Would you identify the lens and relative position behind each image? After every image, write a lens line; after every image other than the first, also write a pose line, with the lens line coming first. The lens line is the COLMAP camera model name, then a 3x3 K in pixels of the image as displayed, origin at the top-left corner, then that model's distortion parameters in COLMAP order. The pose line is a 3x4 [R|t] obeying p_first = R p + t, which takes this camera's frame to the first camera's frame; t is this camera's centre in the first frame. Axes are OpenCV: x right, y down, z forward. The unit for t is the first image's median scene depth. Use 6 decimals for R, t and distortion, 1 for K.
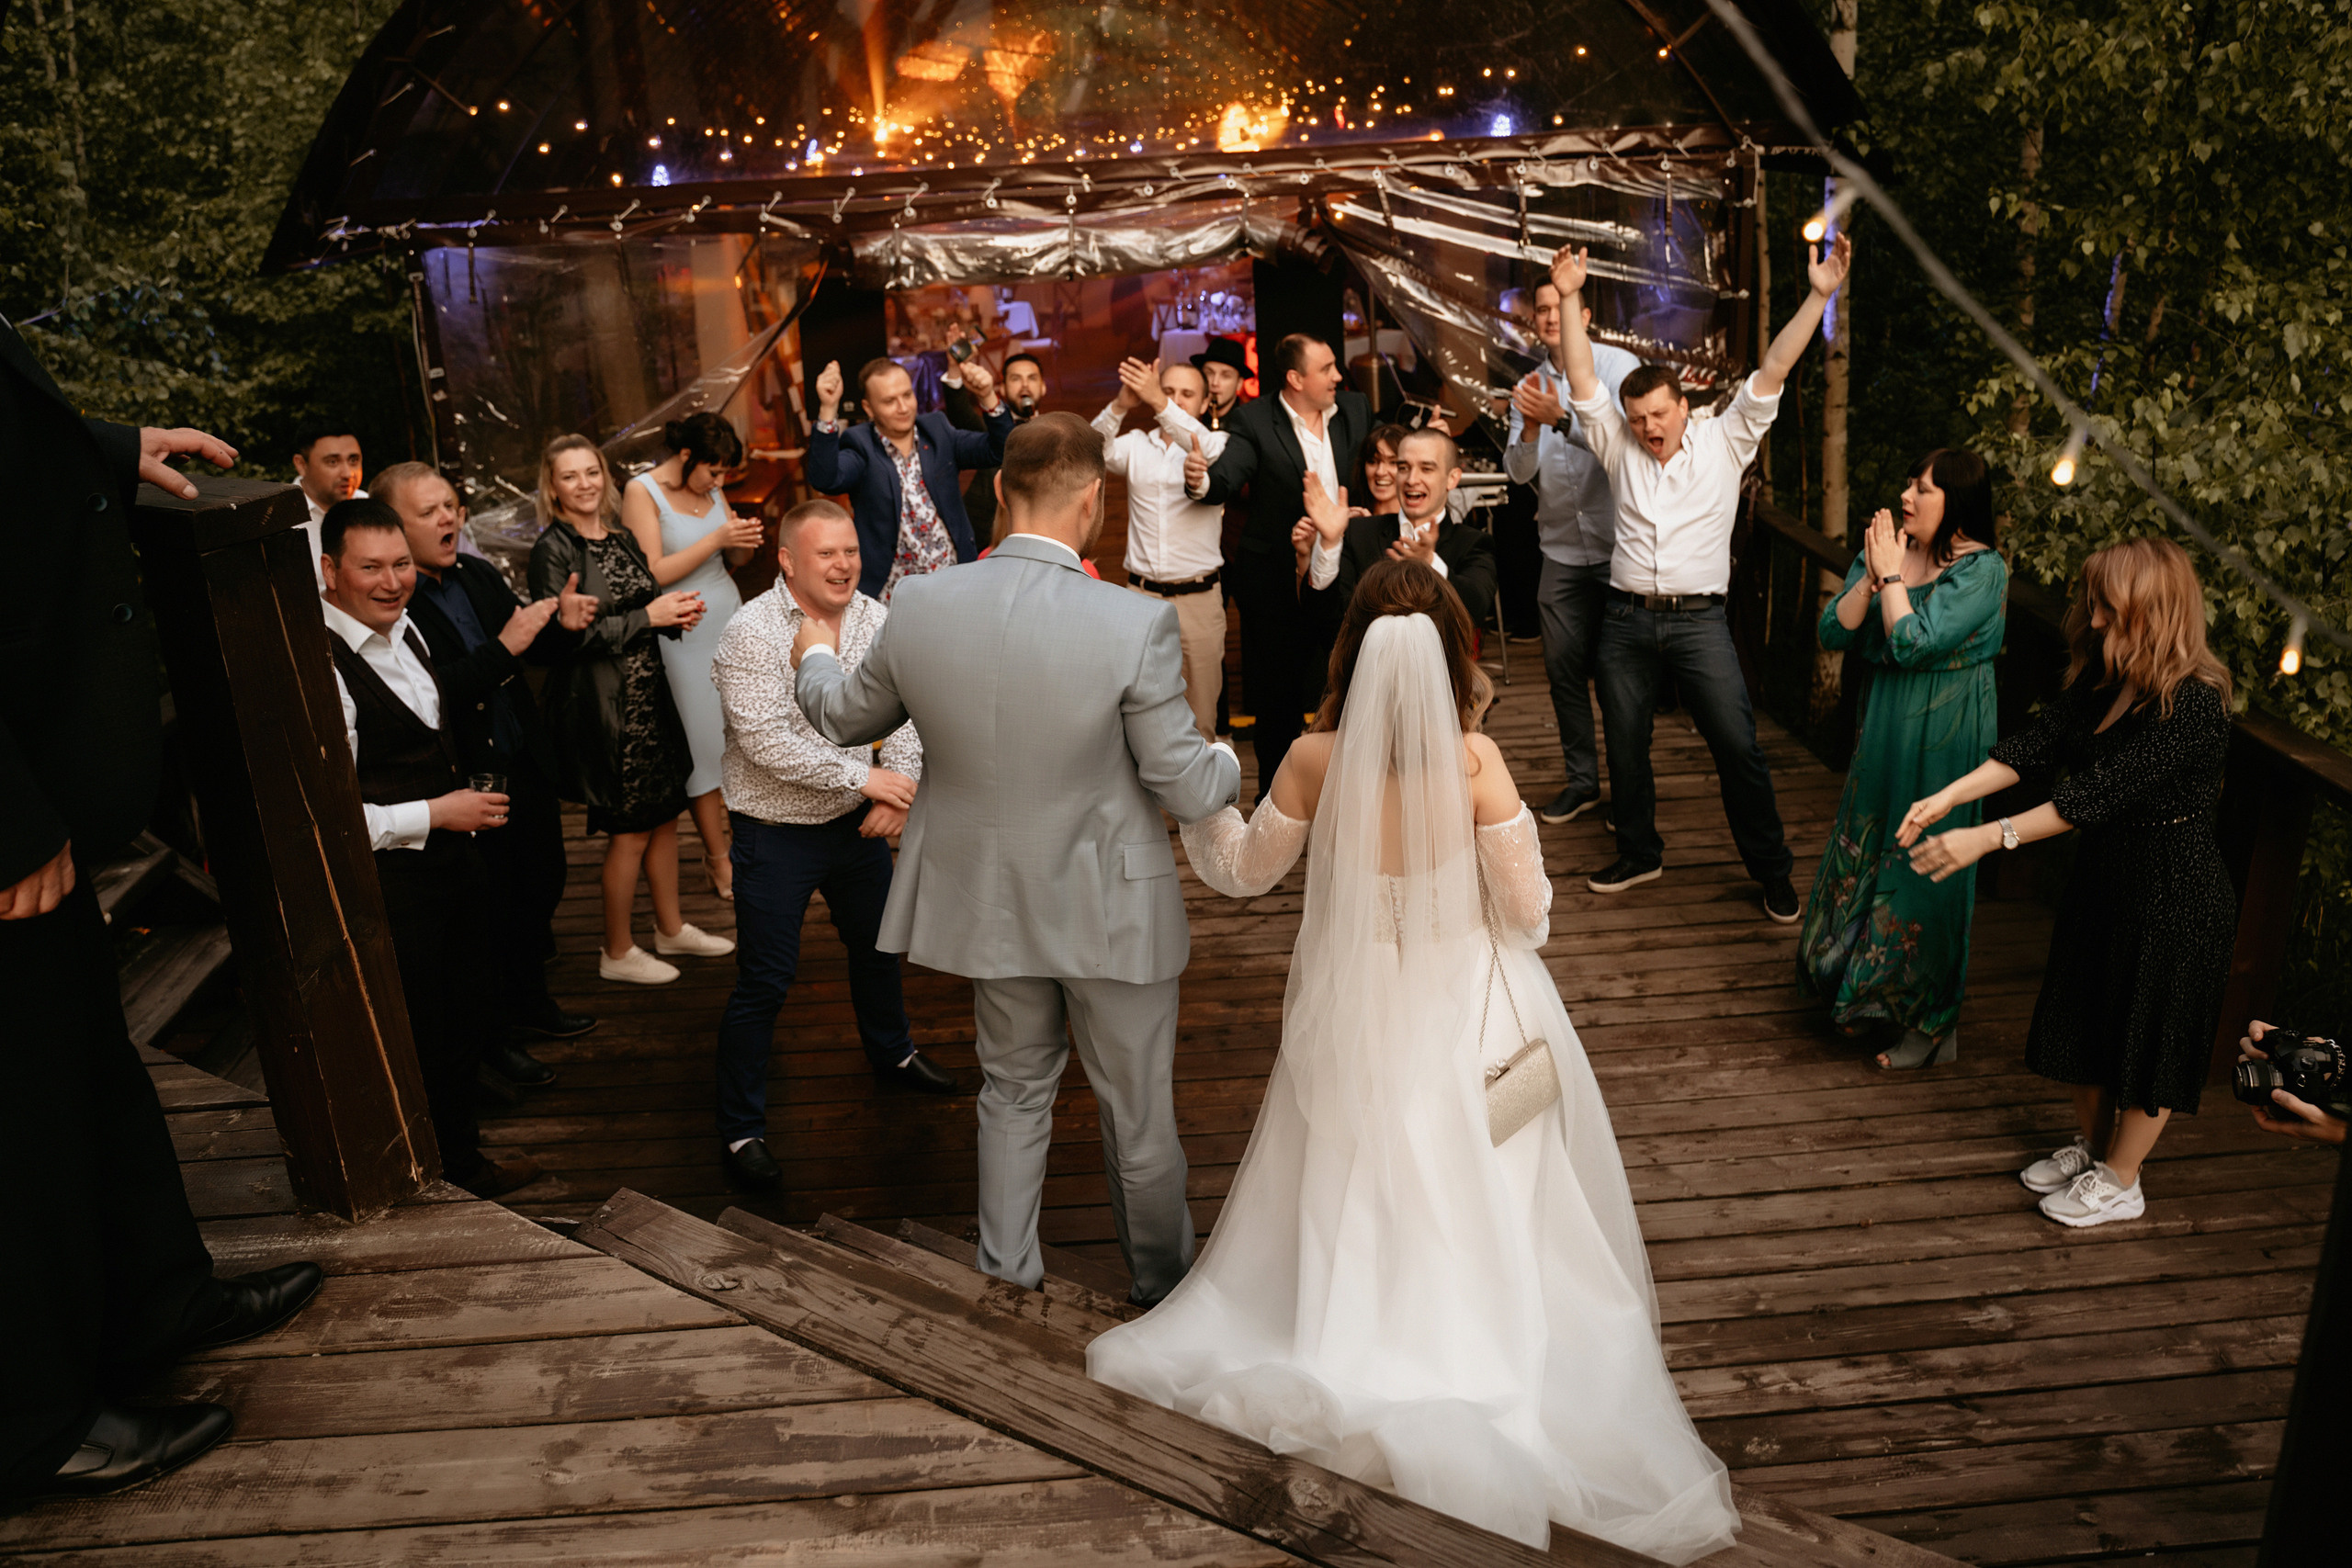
lens RADIAL K [[1898.2, 0, 1181.5], [0, 1898.2, 770.7], [0, 0, 1]] dist [-0.122728, 0.093325]
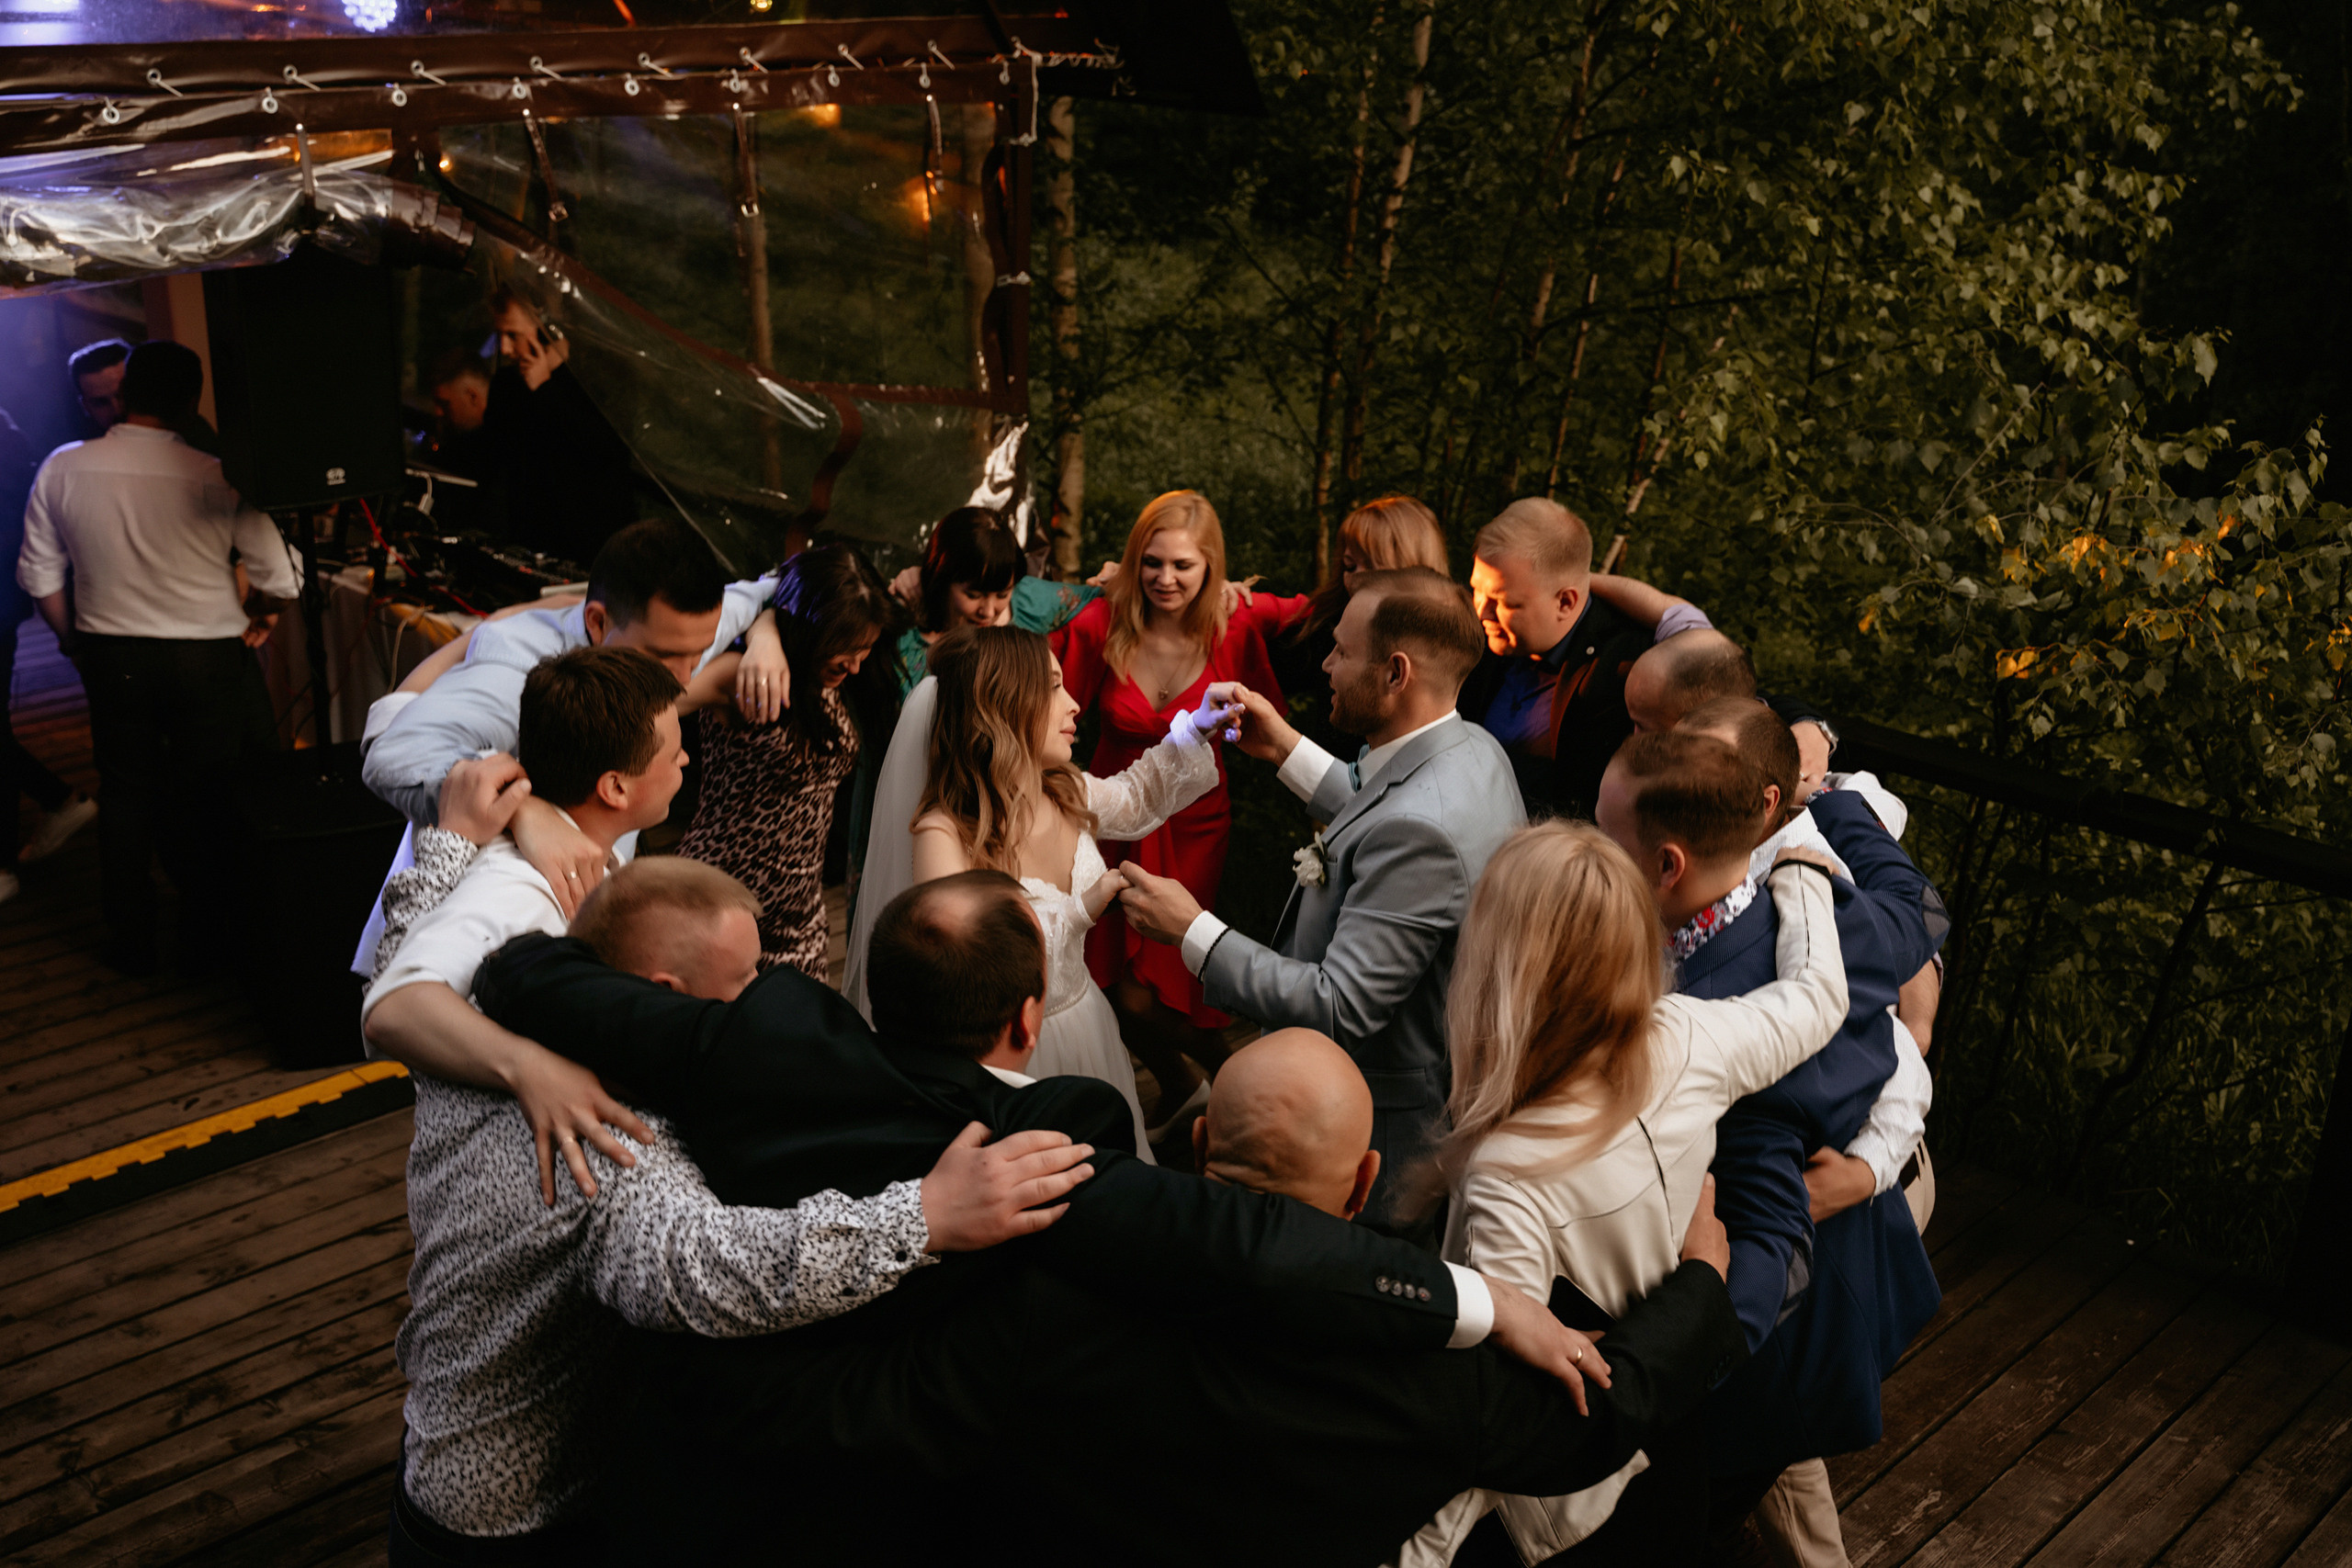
lens RADIAL K [[2452.2, 0, 1177.8], [0, 2452.2, 769.8], [0, 0, 1]] dist [-0.058383, 0.138602]
pose [[0.735323, -0.158823, 0.658844, -0.258436], [0.180930, 0.982873, 0.035001, -0.113024], [-0.653119, 0.093468, 0.751465, 0.356379]]
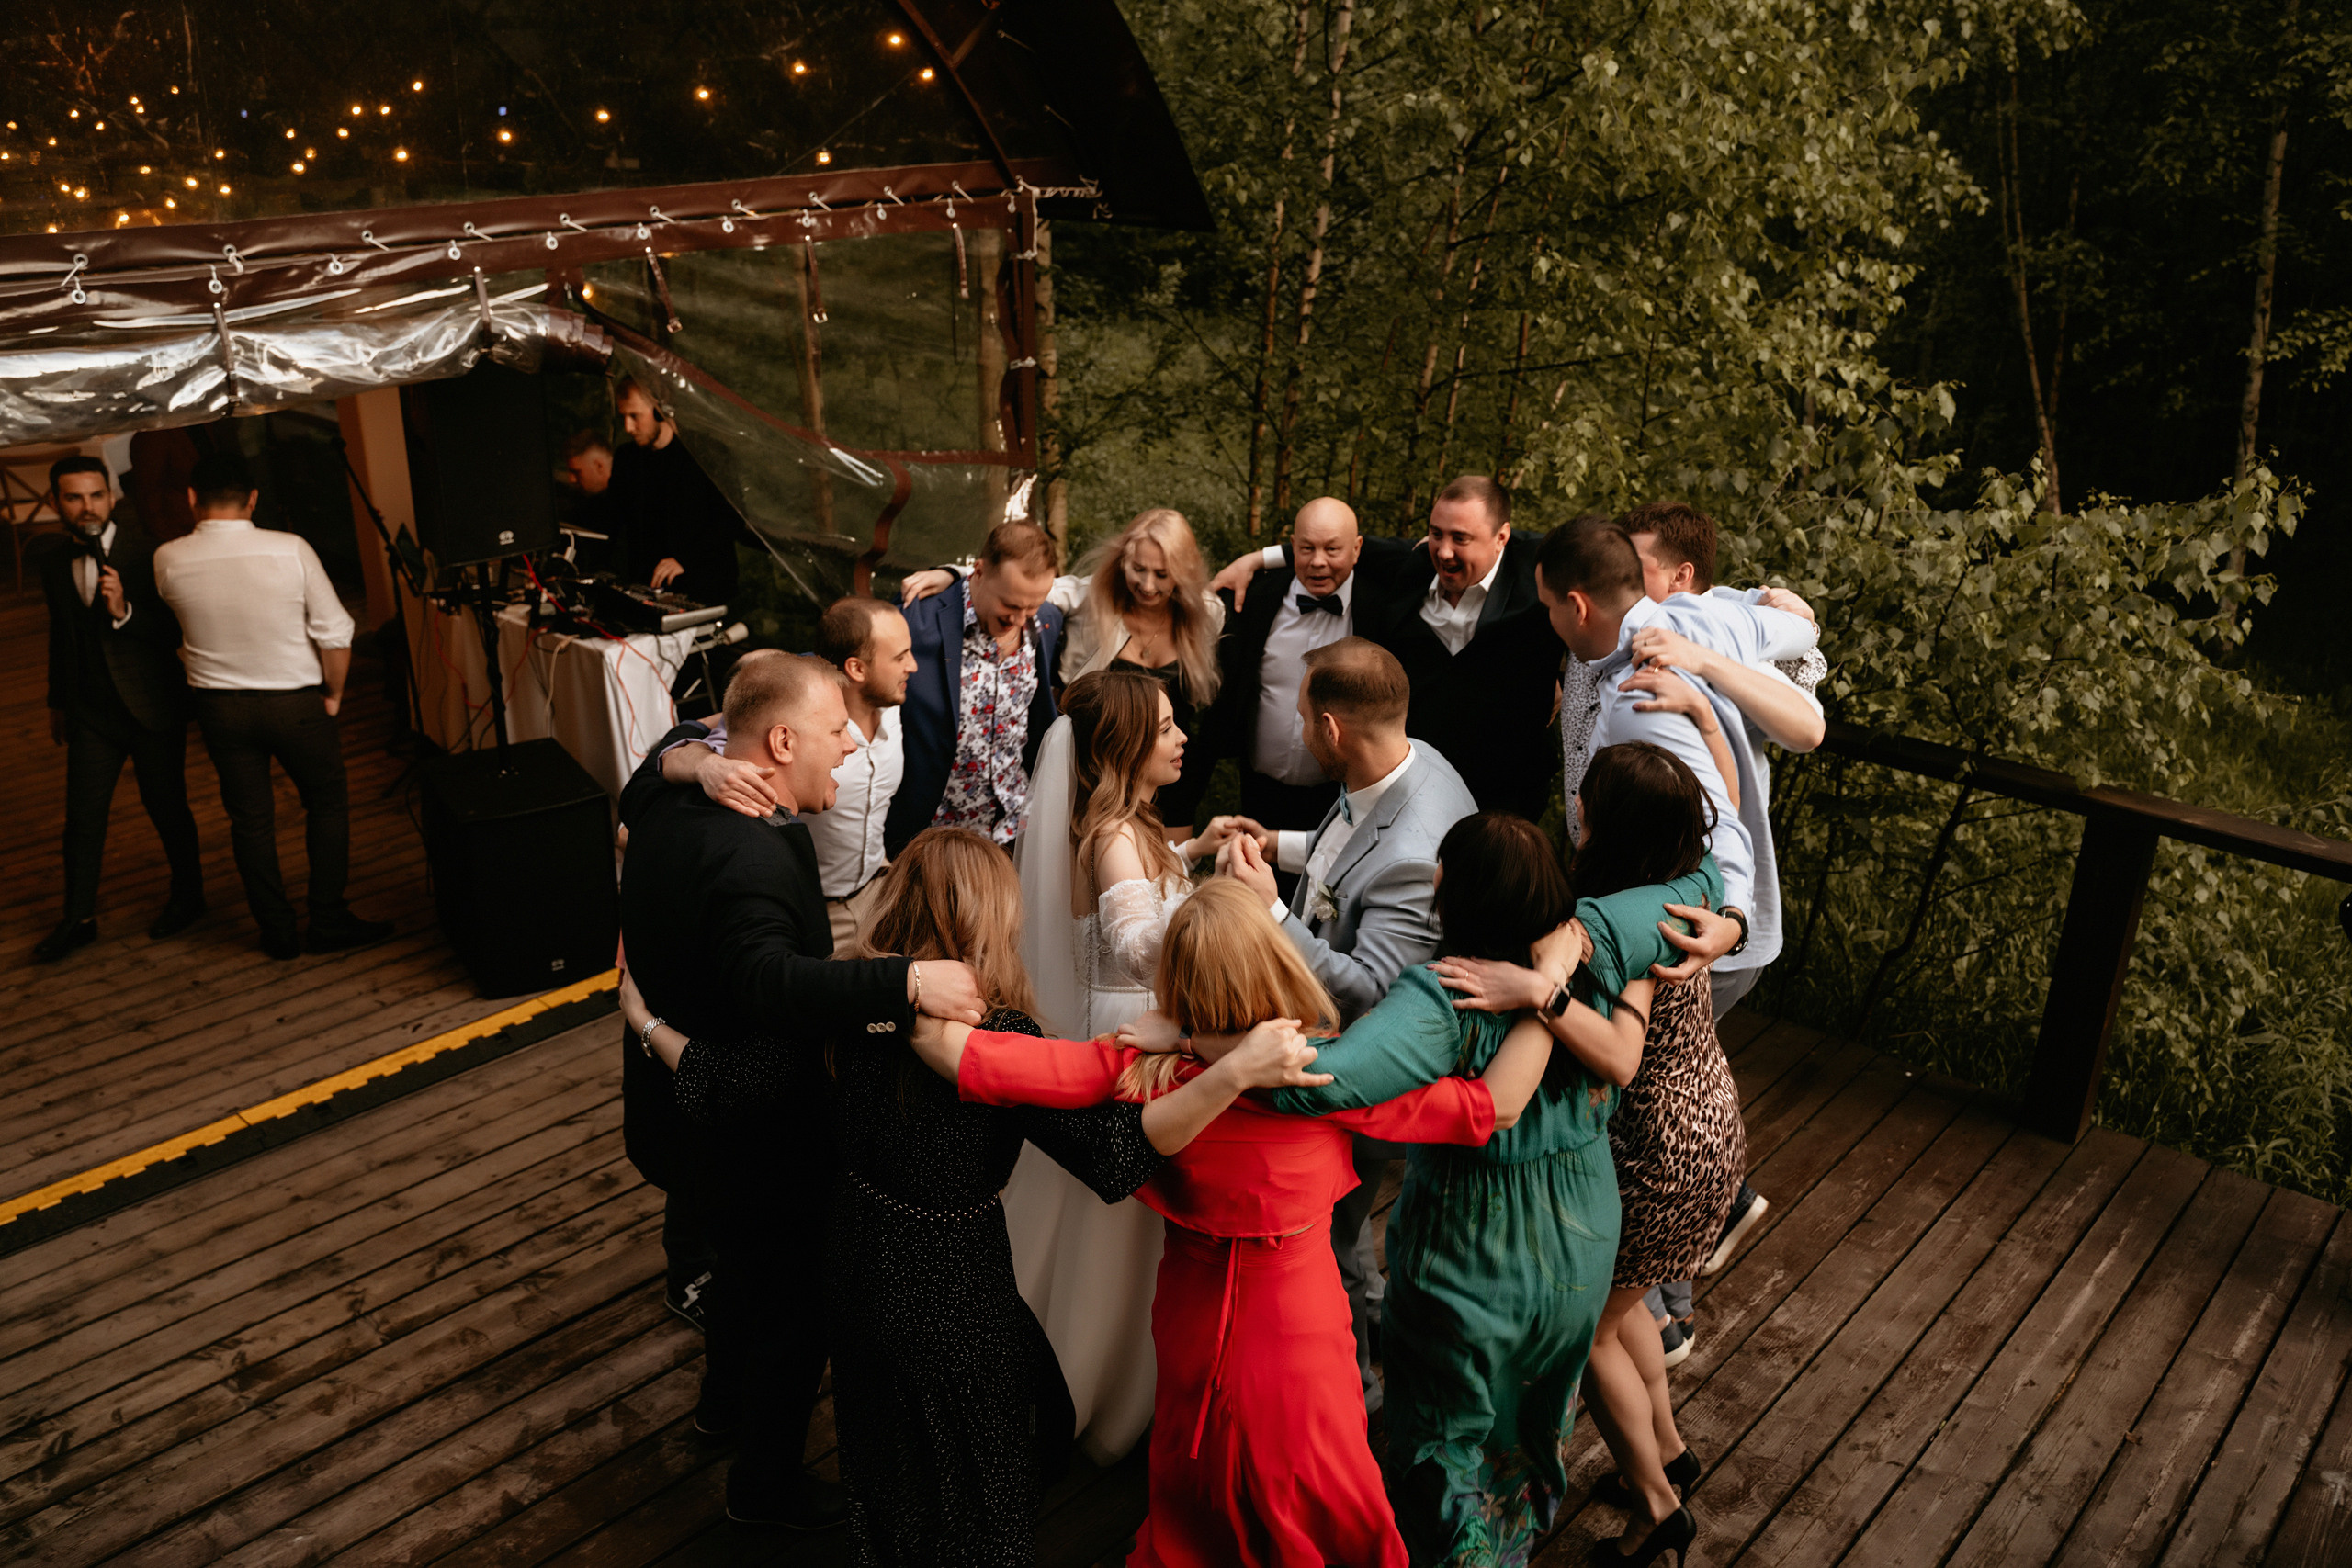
lens RADIAL K [[1898.2, 0, 1181.5], [0, 1898.2, 770.7], [0, 0, 1]] dist [-0.122728, 0.093325]
pose [[0.708066, -0.200062, 0.677213, -0.269924], [0.215197, 0.974543, 0.062899, -0.121974], [-0.672557, 0.101197, 0.733094, 0.370794]]
